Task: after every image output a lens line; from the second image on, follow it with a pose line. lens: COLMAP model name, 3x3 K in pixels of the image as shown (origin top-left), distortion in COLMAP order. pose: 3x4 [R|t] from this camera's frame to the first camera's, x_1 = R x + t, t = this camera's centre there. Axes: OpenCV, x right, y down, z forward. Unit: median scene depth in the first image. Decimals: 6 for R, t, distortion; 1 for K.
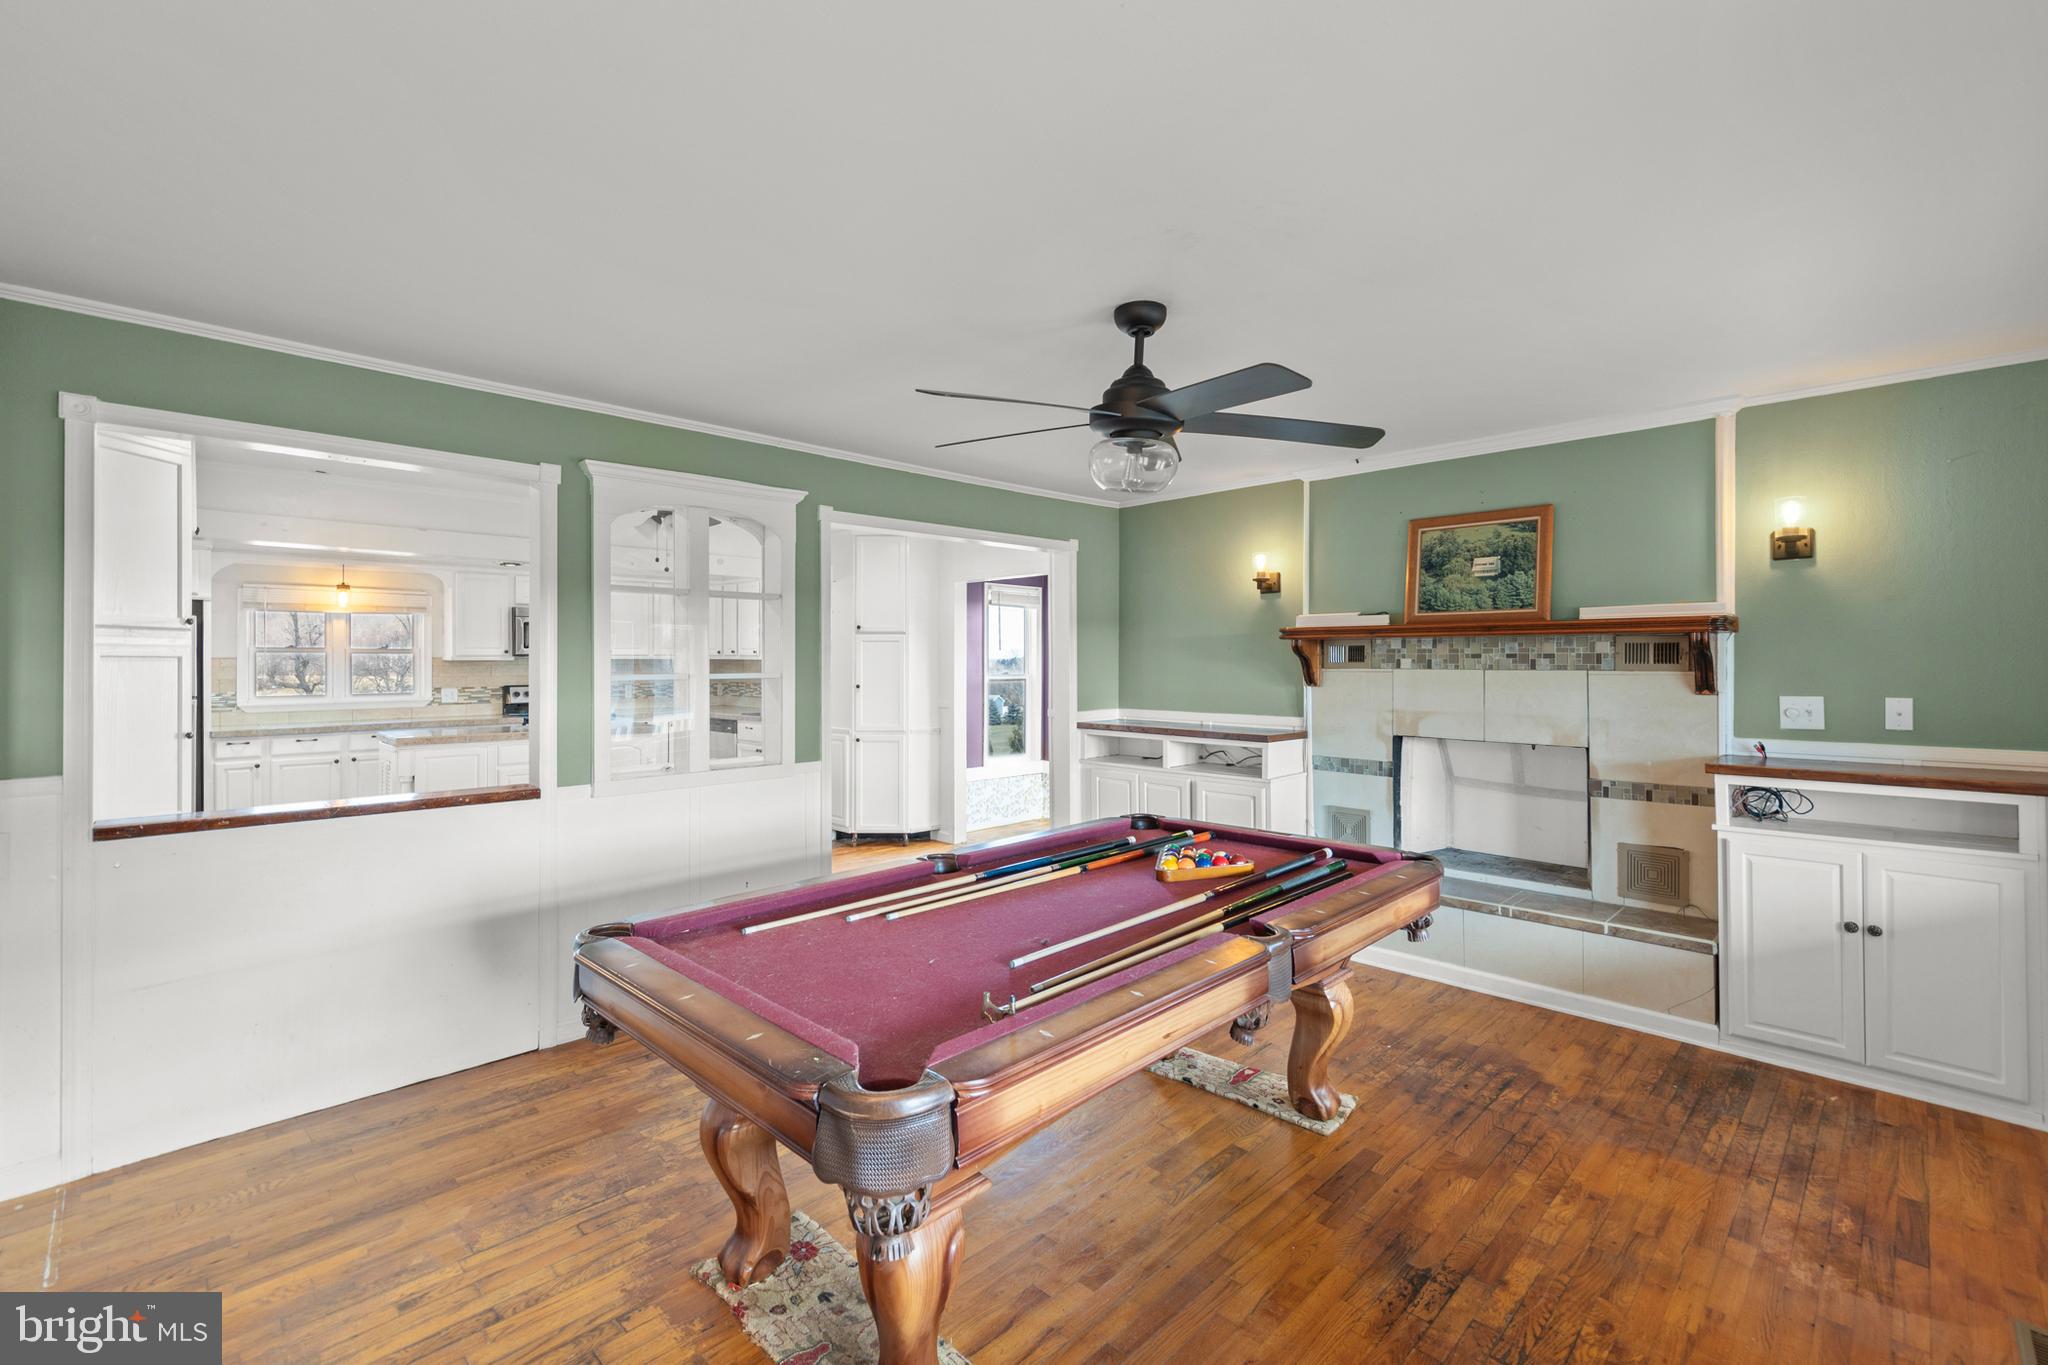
lens RADIAL K [[872.7, 0, 1016.5], [0, 872.7, 662.3], [0, 0, 1]] dist [0.006568, -0.000349]
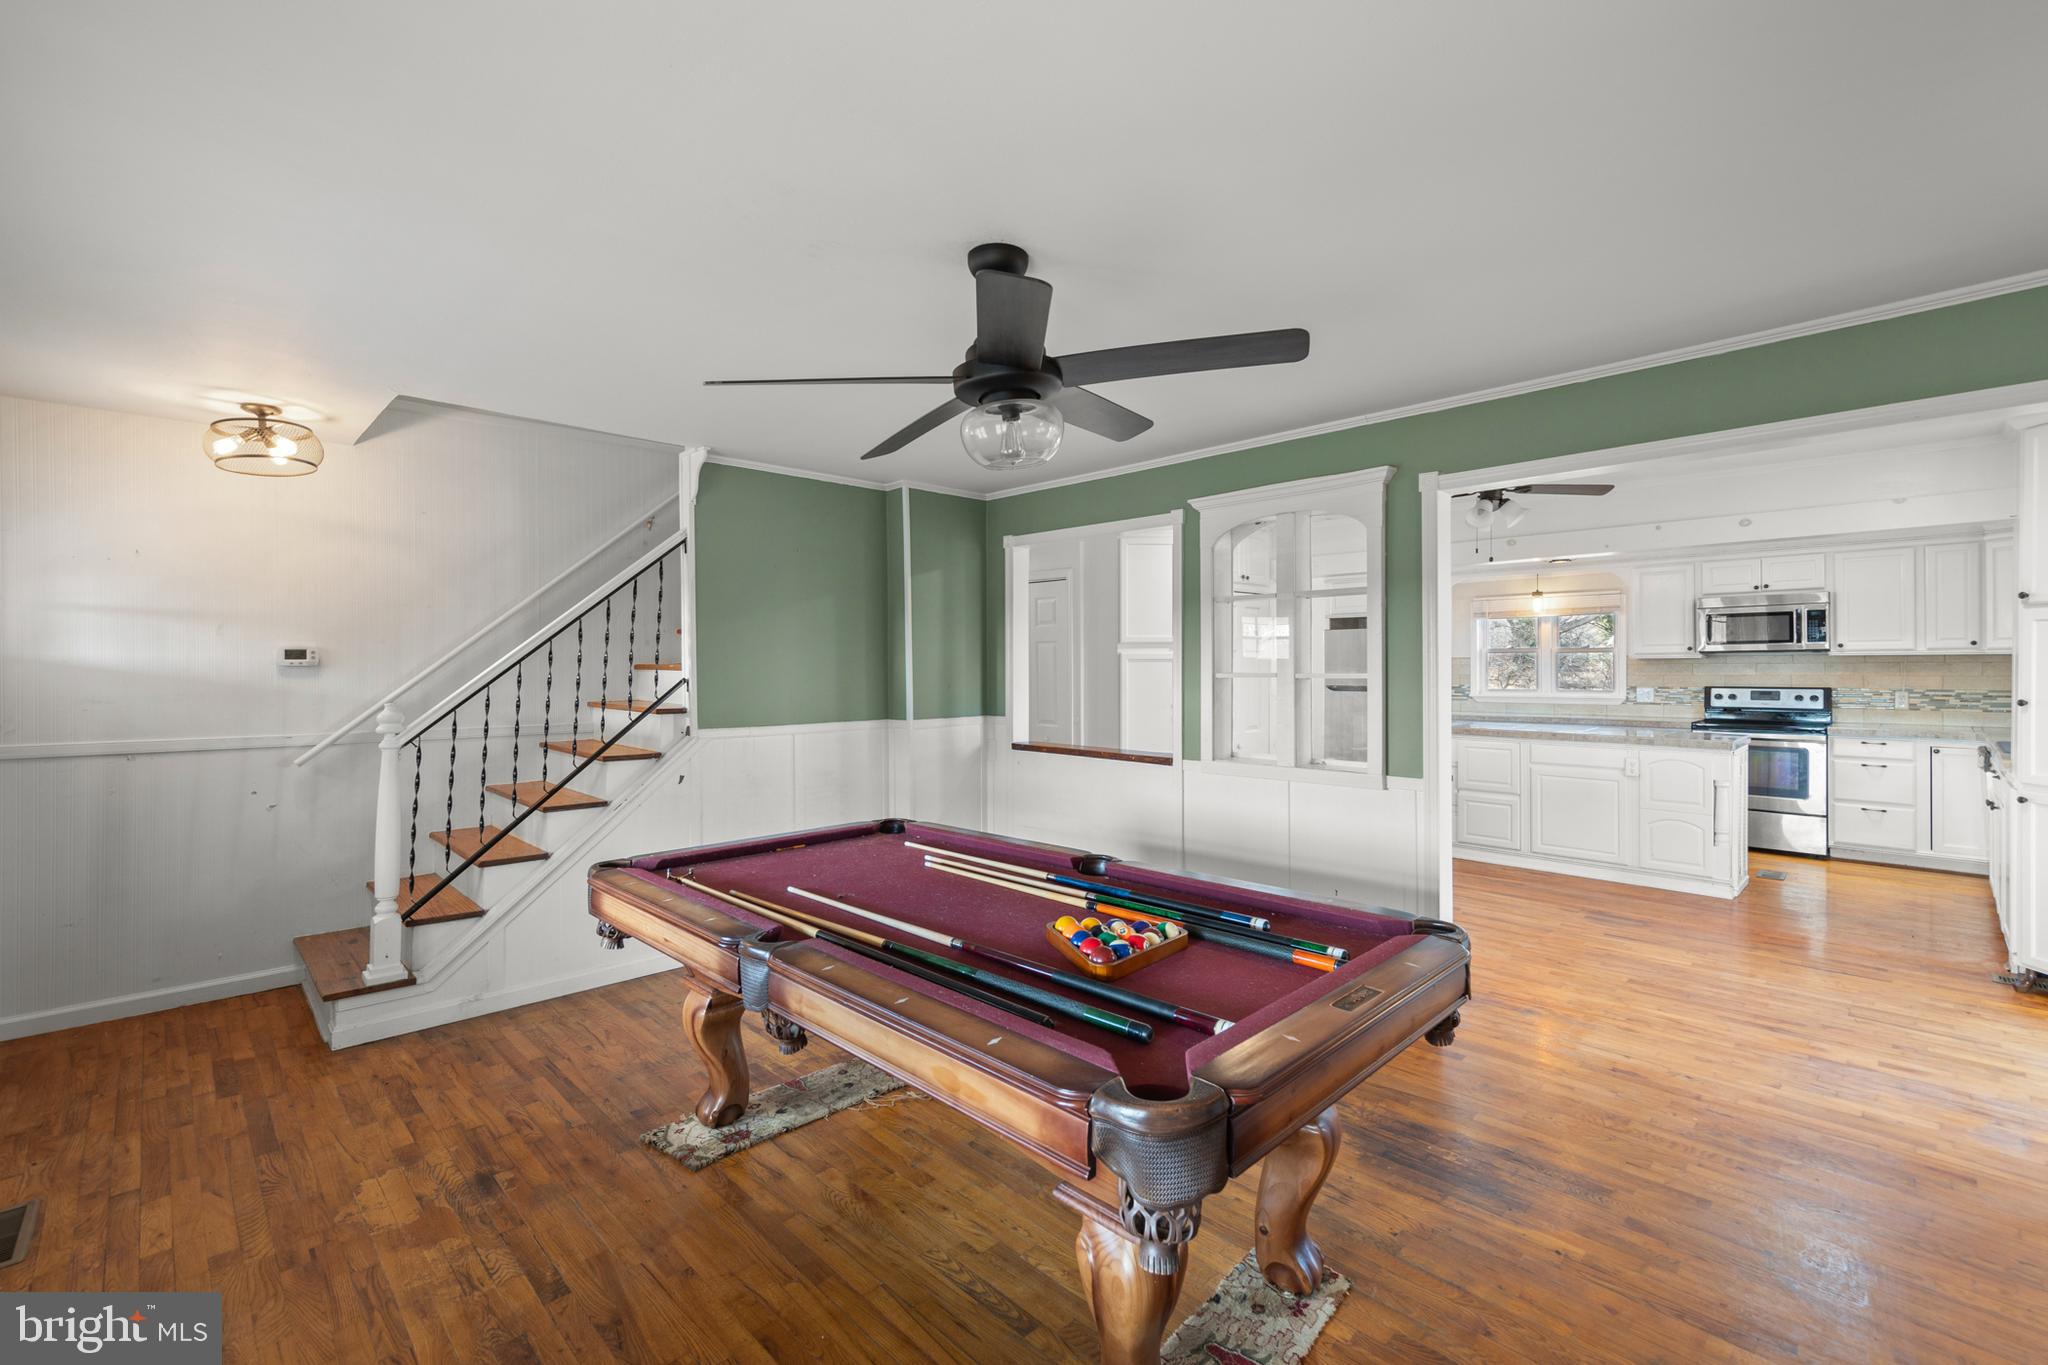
lens RADIAL K [[872.7, 0, 1036.1], [0, 872.7, 672.2], [0, 0, 1]] dist [0.006568, -0.000349]
pose [[0.012569, 0.009412, -0.999877, 0.630227], [0.004661, 0.999944, 0.009471, 0.000935], [0.999910, -0.004780, 0.012524, 0.642080]]
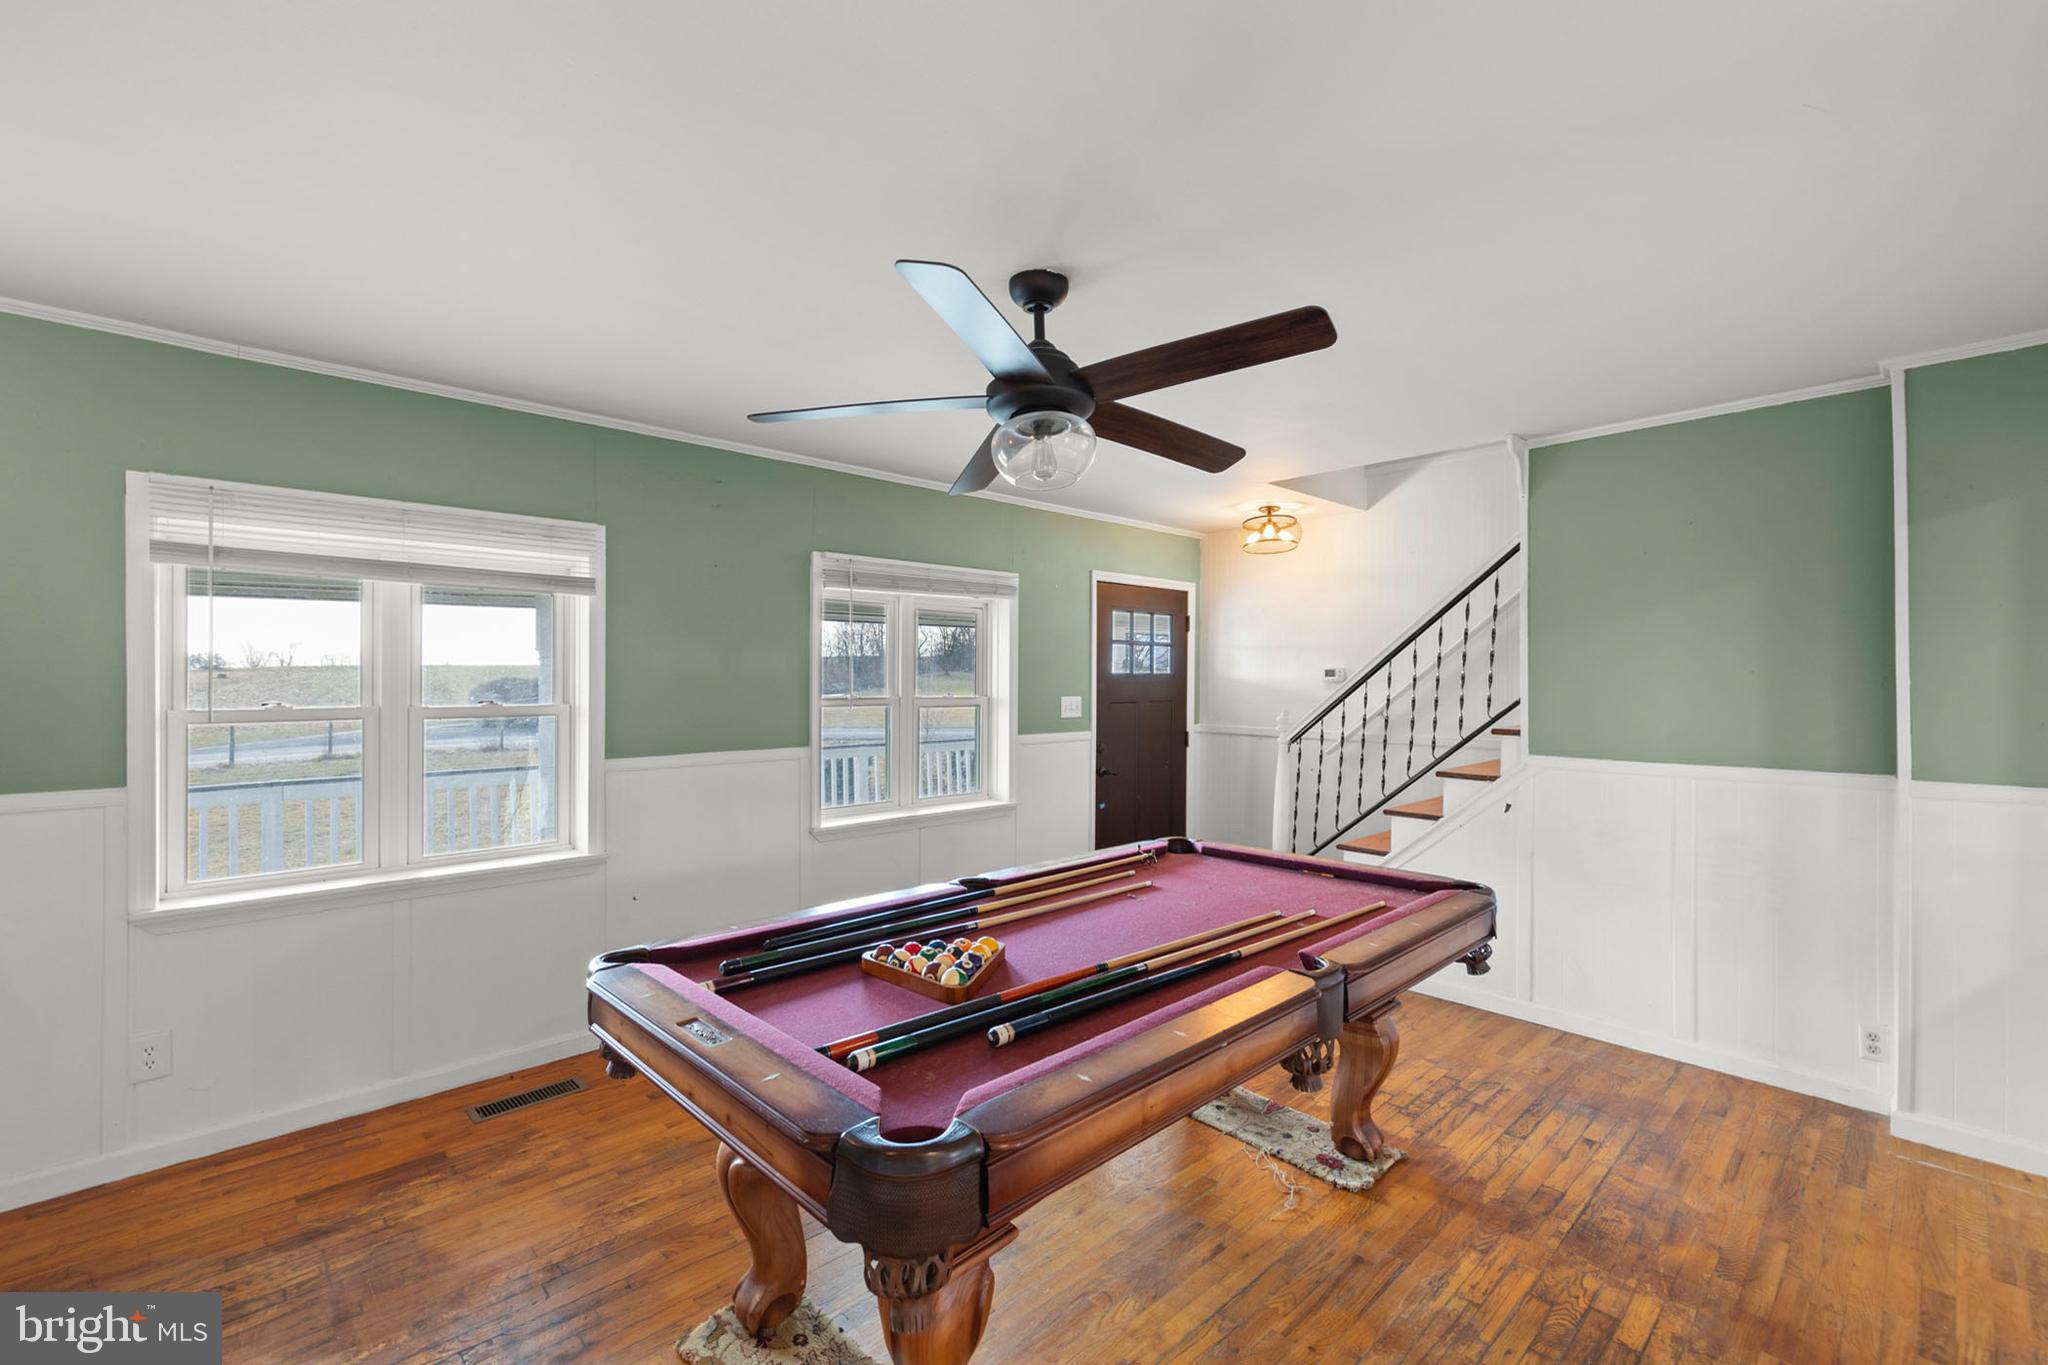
lens RADIAL K [[872.7, 0, 1017.4], [0, 872.7, 684.7], [0, 0, 1]] dist [0.006568, -0.000349]
pose [[-0.999730, 0.002603, 0.023104, 0.086596], [0.002604, 0.999997, 0.000009, 0.002903], [-0.023104, 0.000069, -0.999733, 1.180645]]
